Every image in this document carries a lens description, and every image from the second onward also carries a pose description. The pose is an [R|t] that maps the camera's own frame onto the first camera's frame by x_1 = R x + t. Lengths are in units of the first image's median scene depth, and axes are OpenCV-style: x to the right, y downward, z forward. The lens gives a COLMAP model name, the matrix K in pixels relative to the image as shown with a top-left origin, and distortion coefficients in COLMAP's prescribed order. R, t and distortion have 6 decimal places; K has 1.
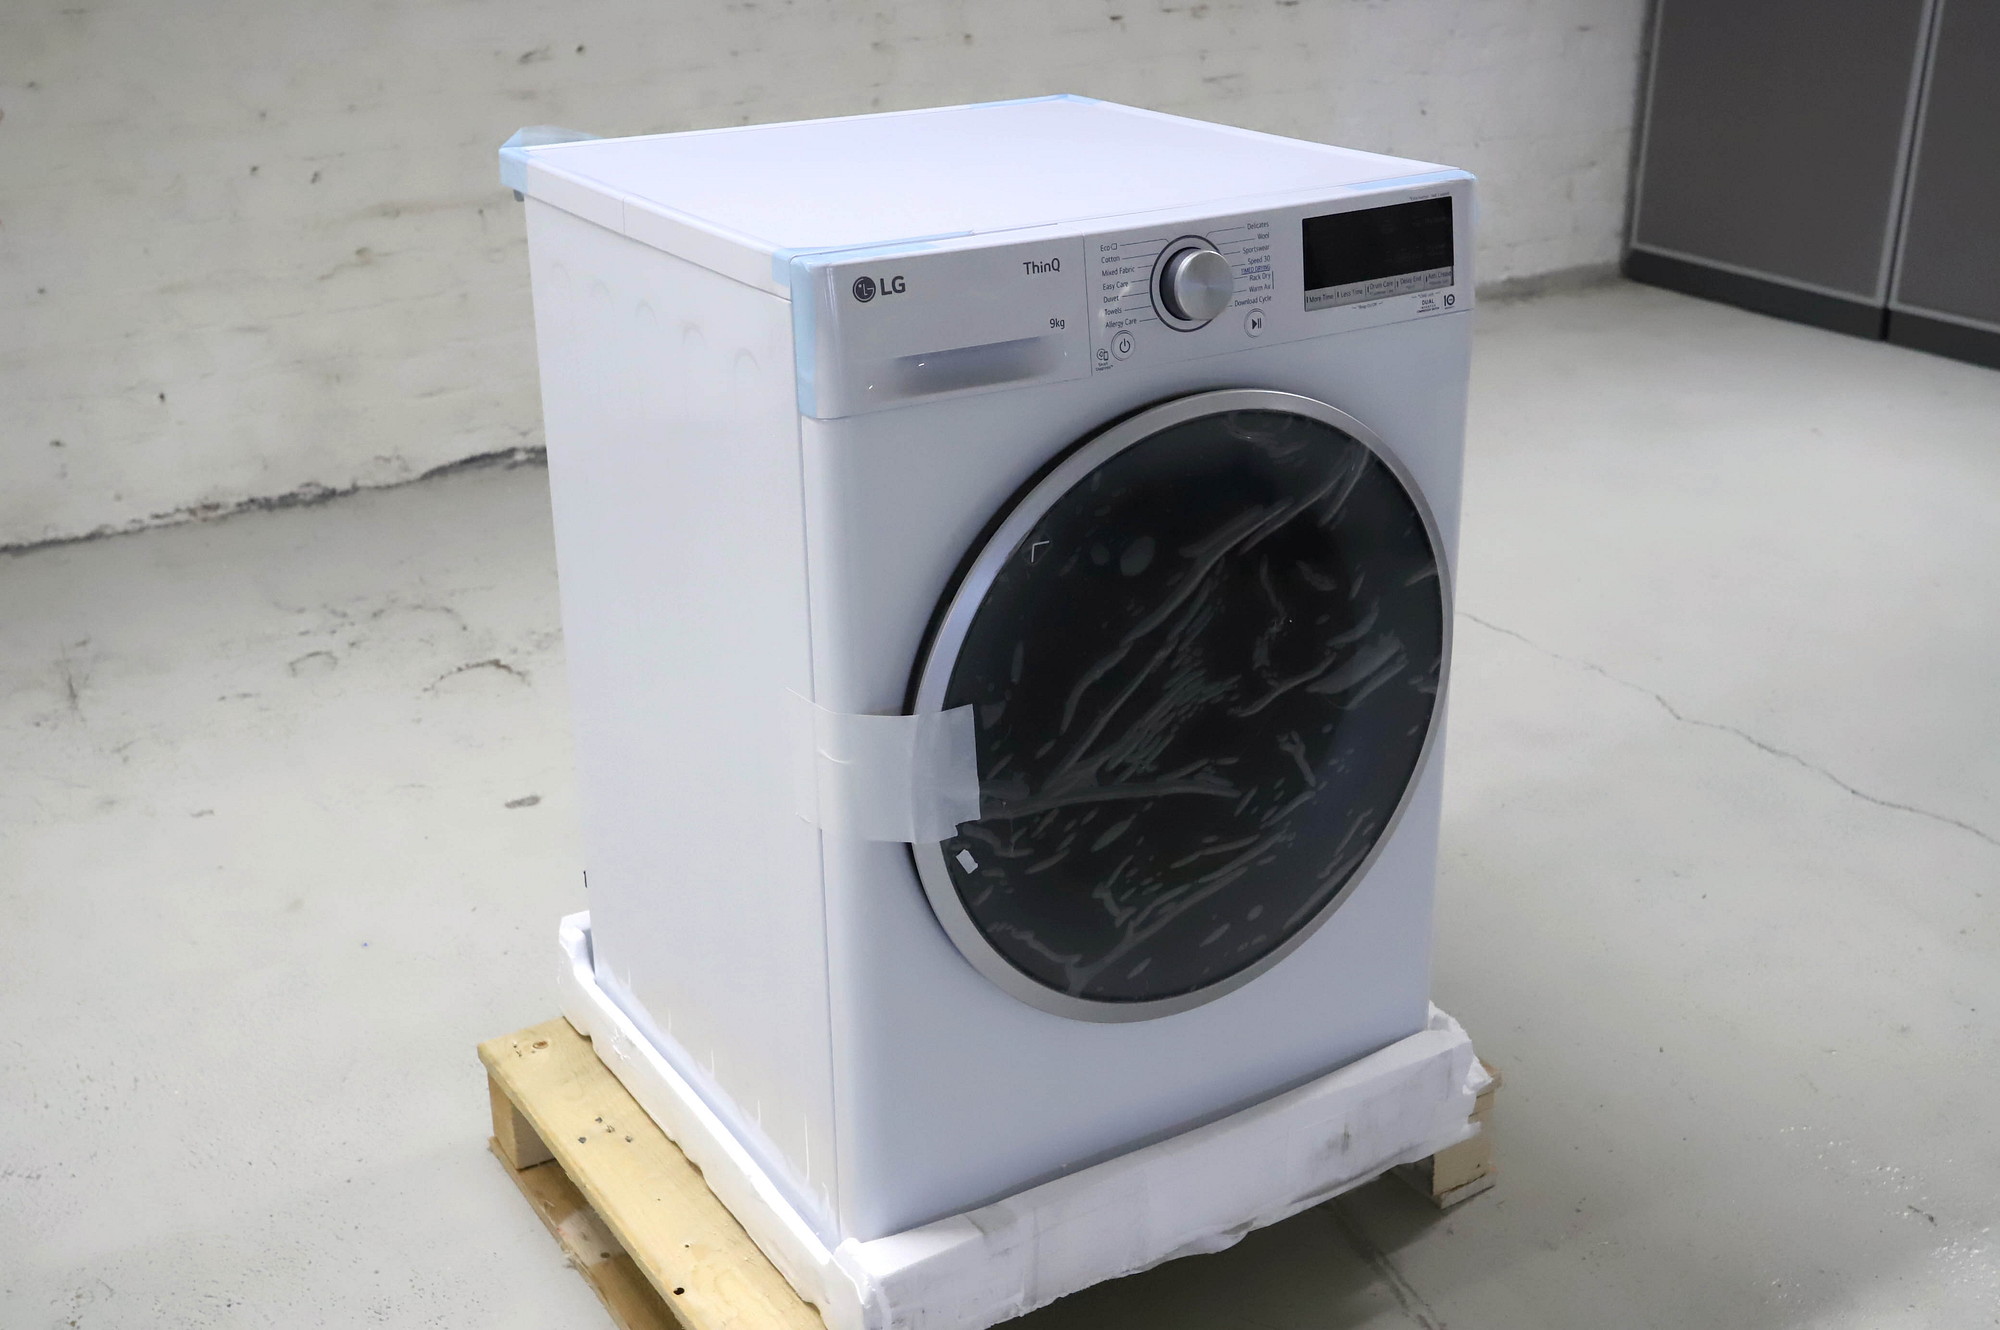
lens RADIAL K [[2175.3, 0, 998.8], [0, 2175.3, 658.0], [0, 0, 1]] dist [0.041001, 0.000000]
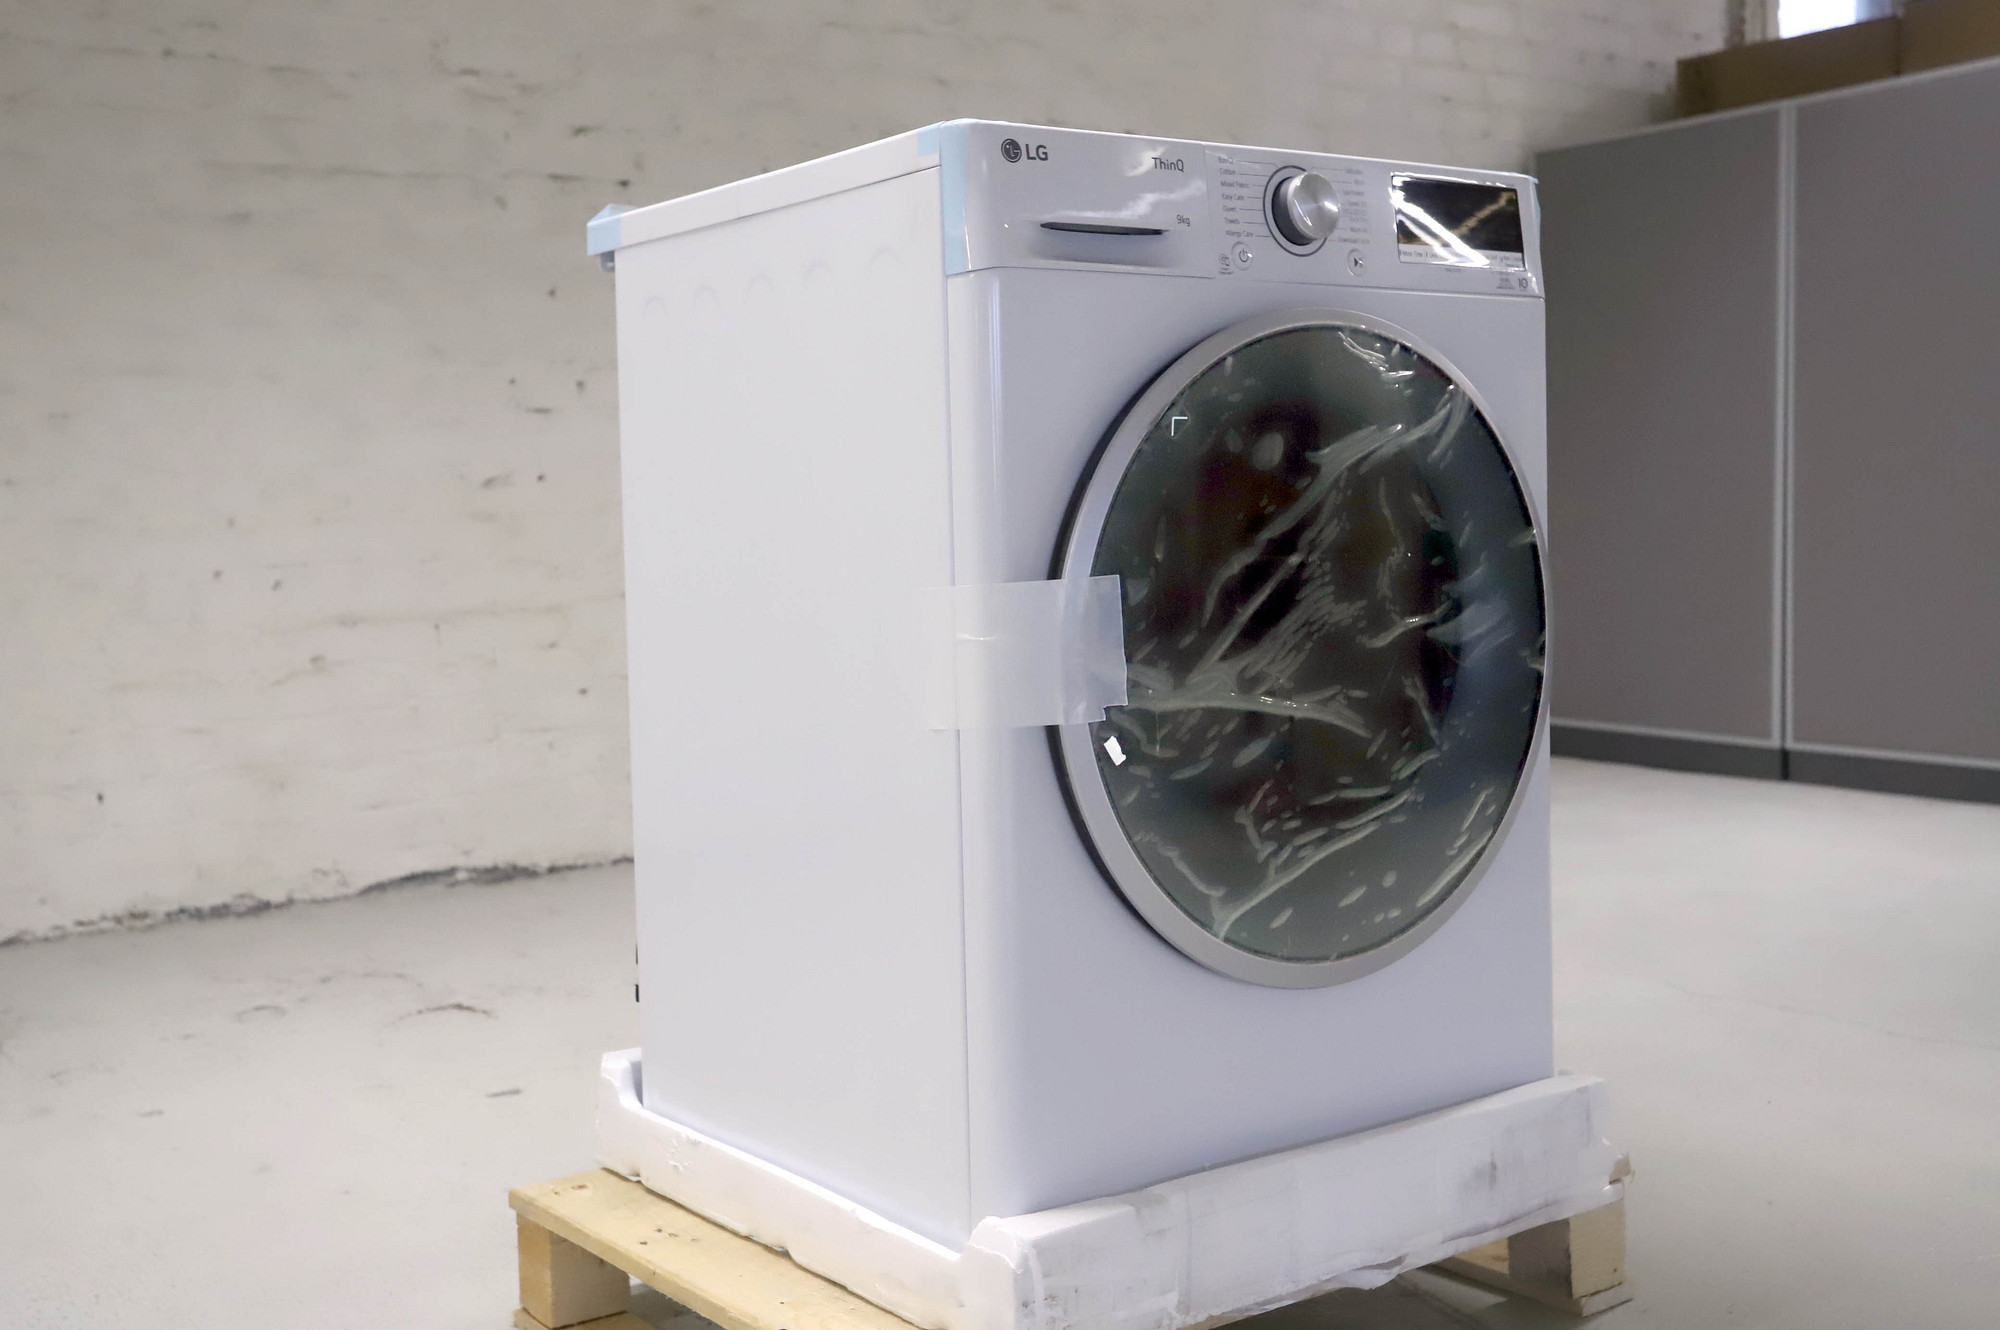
lens RADIAL K [[2175.3, 0, 1001.7], [0, 2175.3, 653.0], [0, 0, 1]] dist [0.041001, 0.000000]
pose [[0.997189, -0.016414, 0.073107, -0.124005], [0.038523, 0.949189, -0.312341, 0.324602], [-0.064266, 0.314279, 0.947153, 0.076587]]
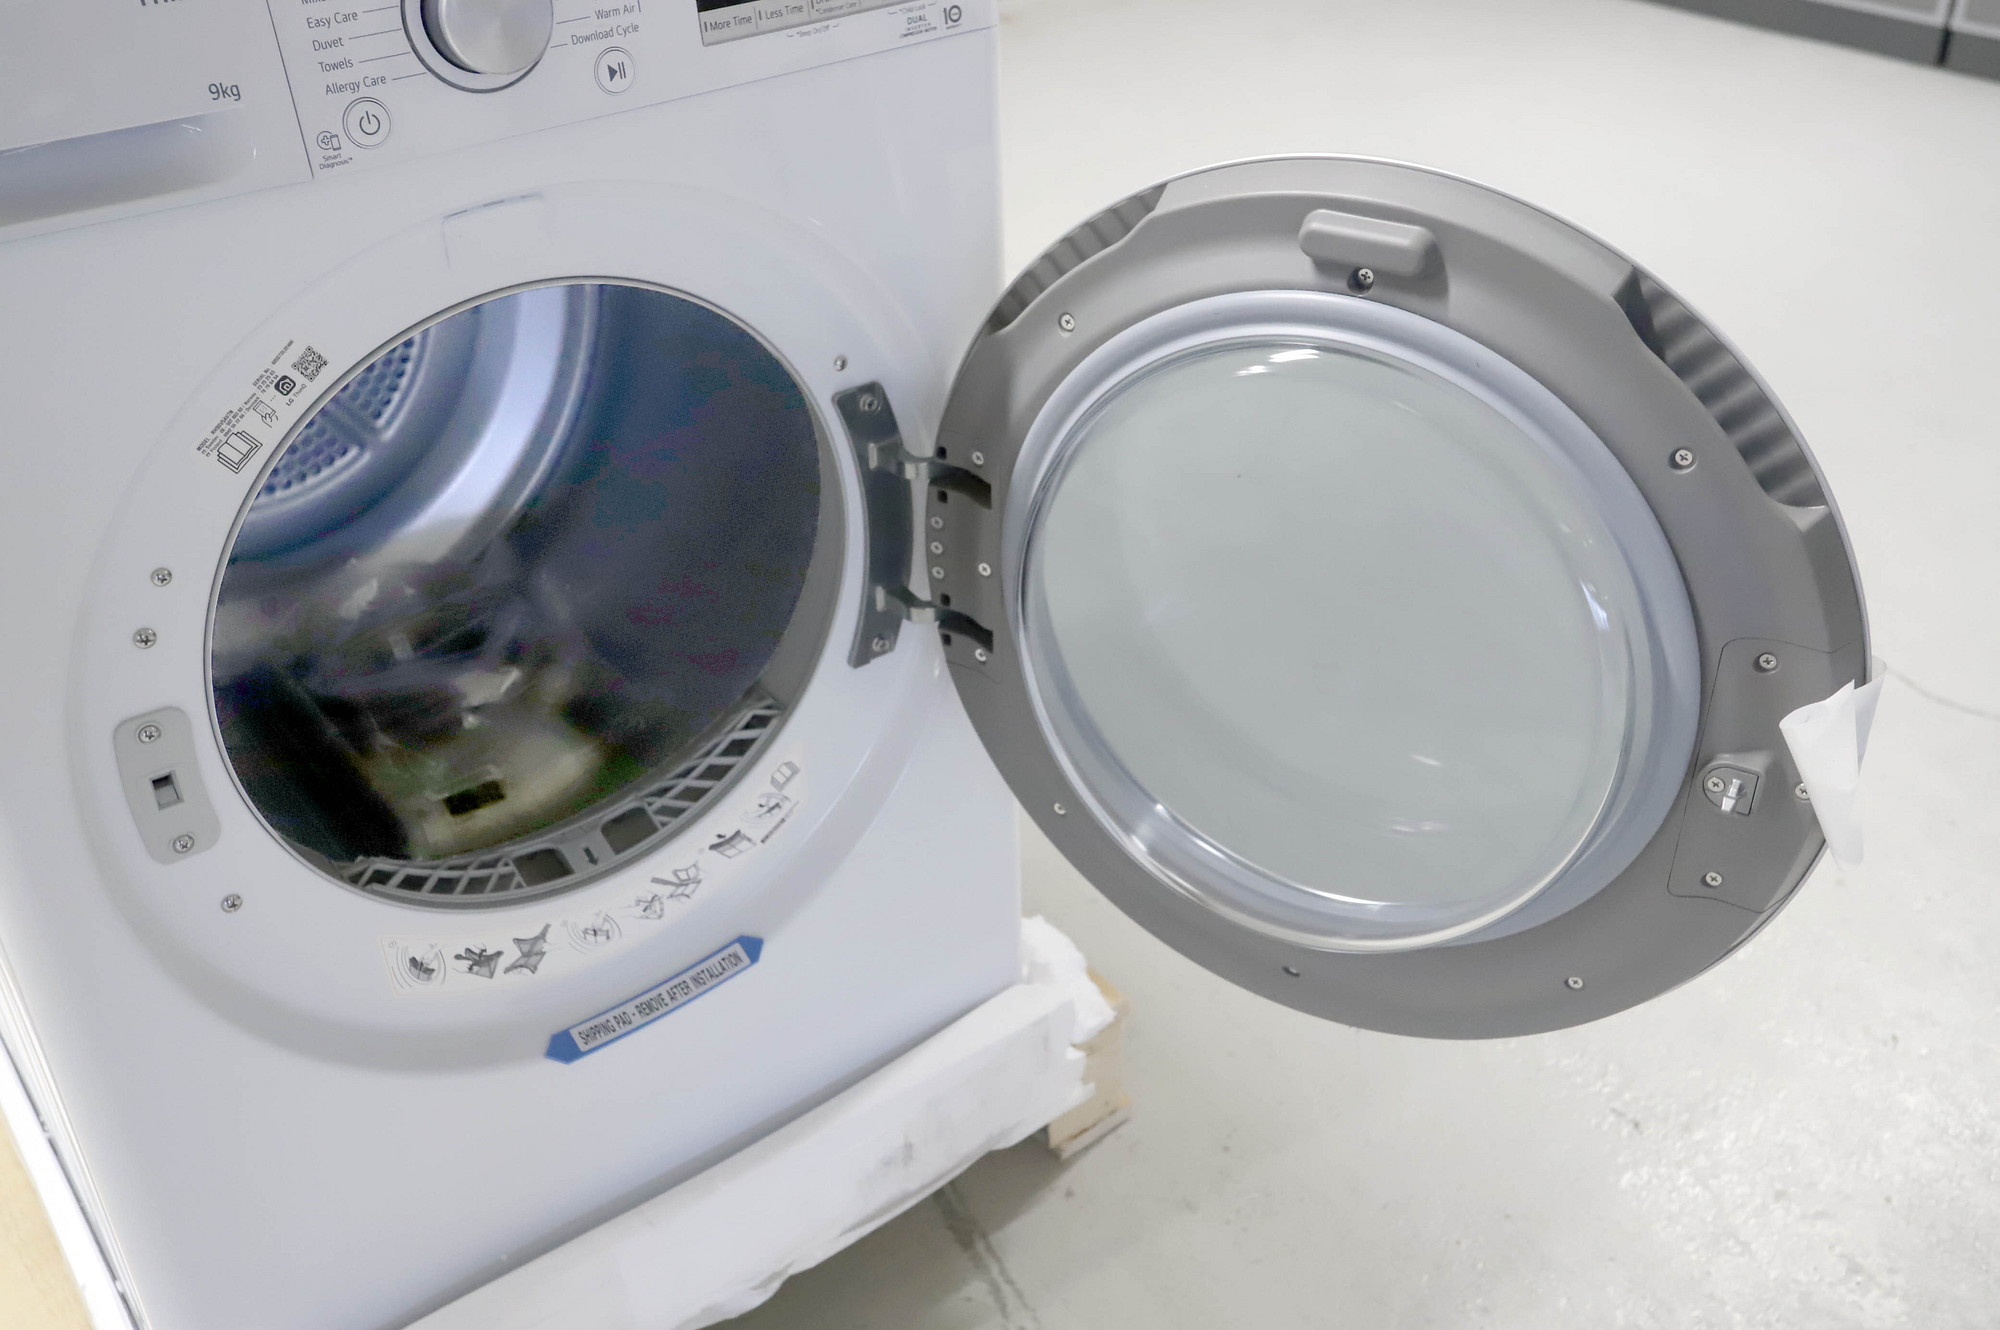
lens RADIAL K [[1951.1, 0, 1009.3], [0, 1951.1, 662.9], [0, 0, 1]] dist [0.021089, 0.000000]
pose [[0.994673, -0.061106, 0.083019, 0.163450], [0.044813, 0.981604, 0.185596, -0.081799], [-0.092833, -0.180887, 0.979113, 0.391190]]
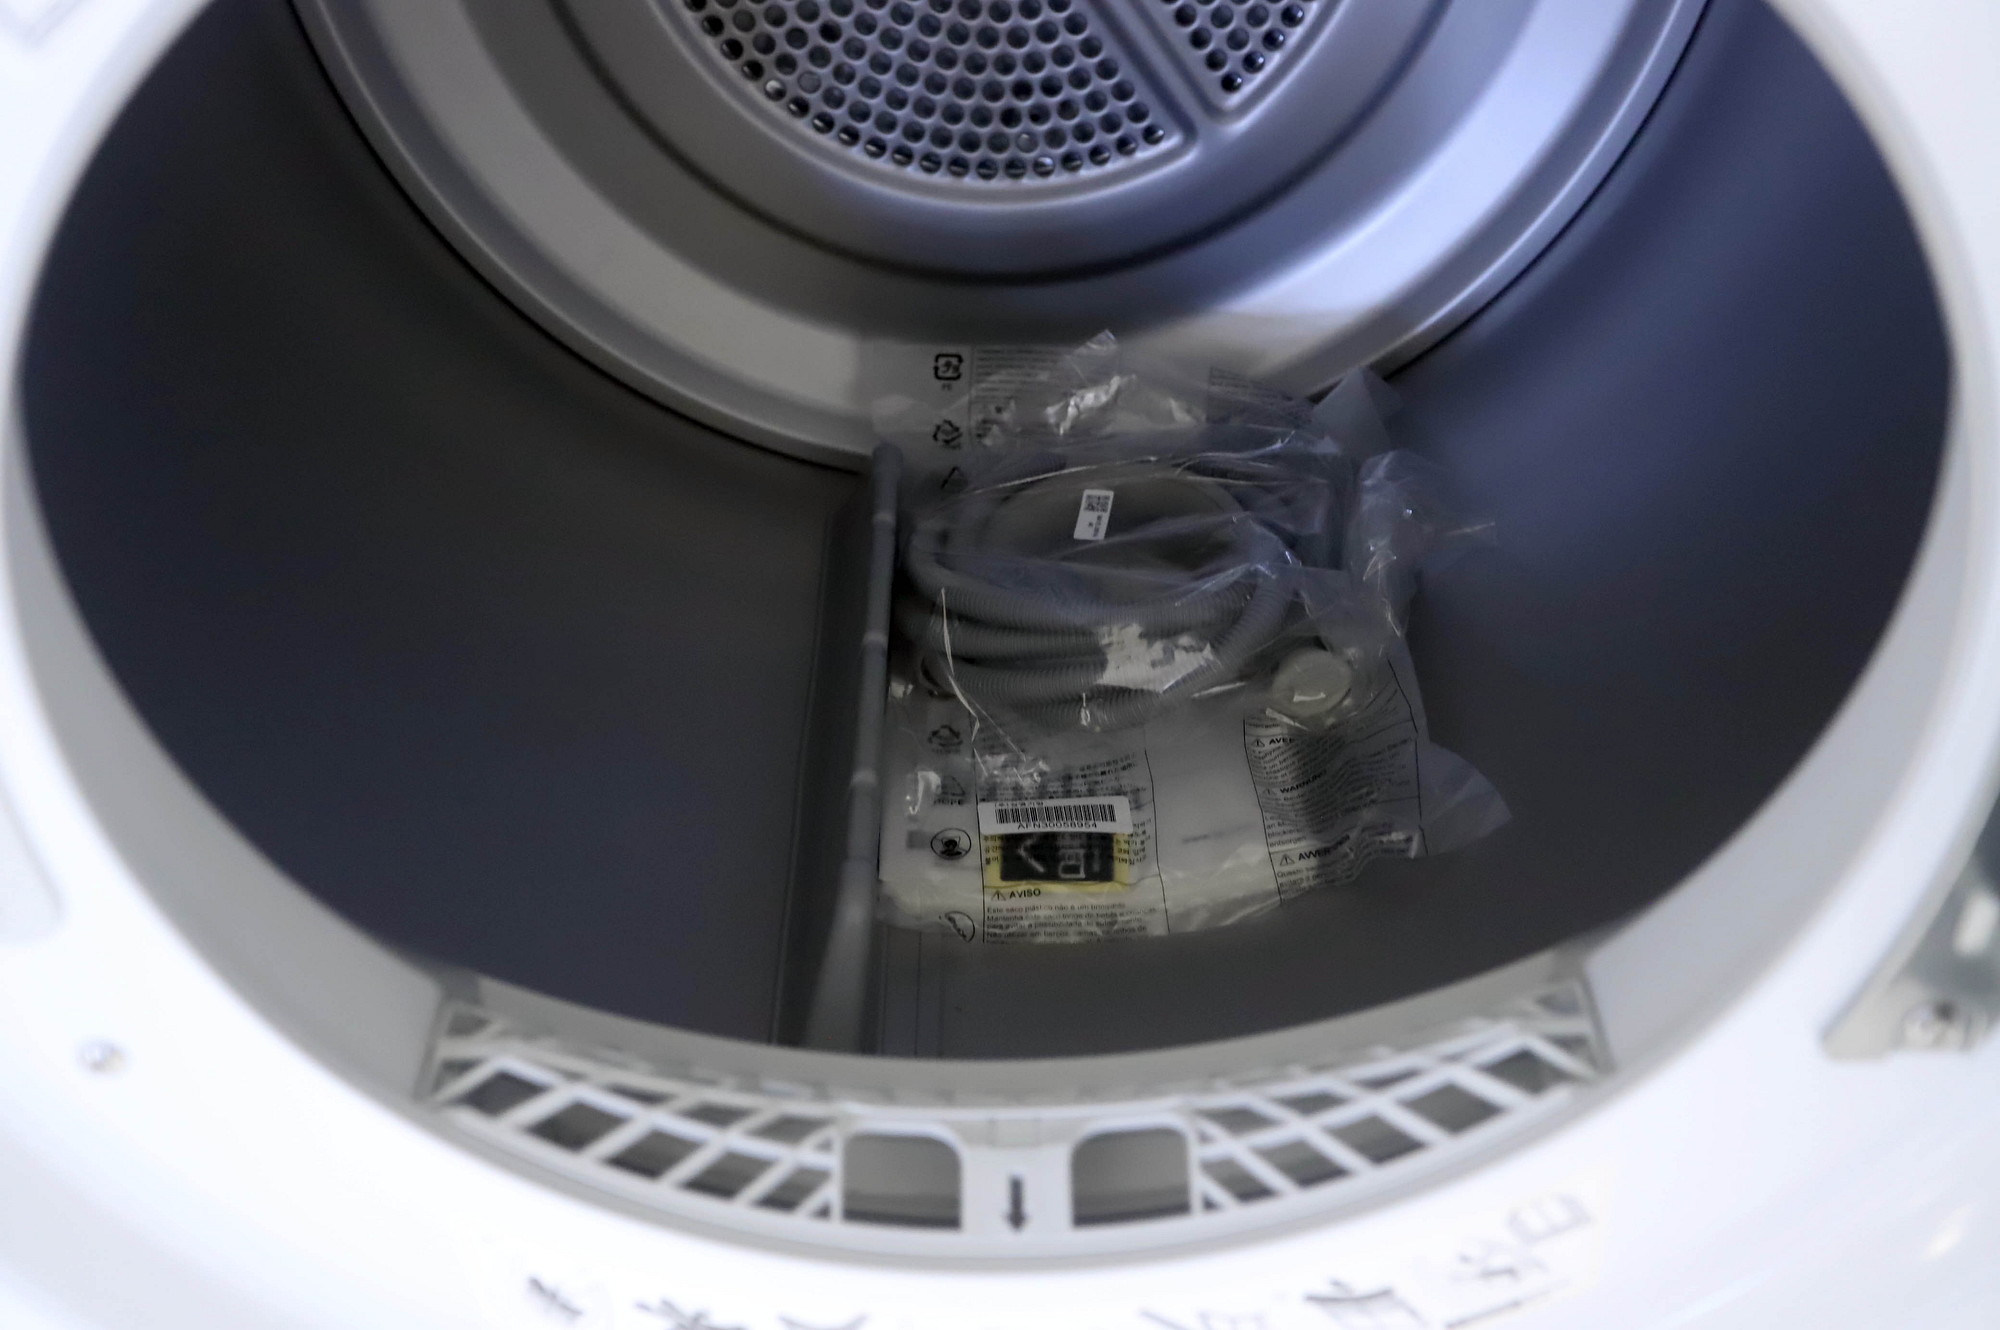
lens RADIAL K [[2175.3, 0, 1003.1], [0, 2175.3, 659.9], [0, 0, 1]] dist [0.041001, 0.000000]
pose [[0.854019, 0.303714, -0.422385, 0.171846], [-0.172792, 0.931405, 0.320356, -0.075550], [0.490708, -0.200605, 0.847917, 0.620232]]
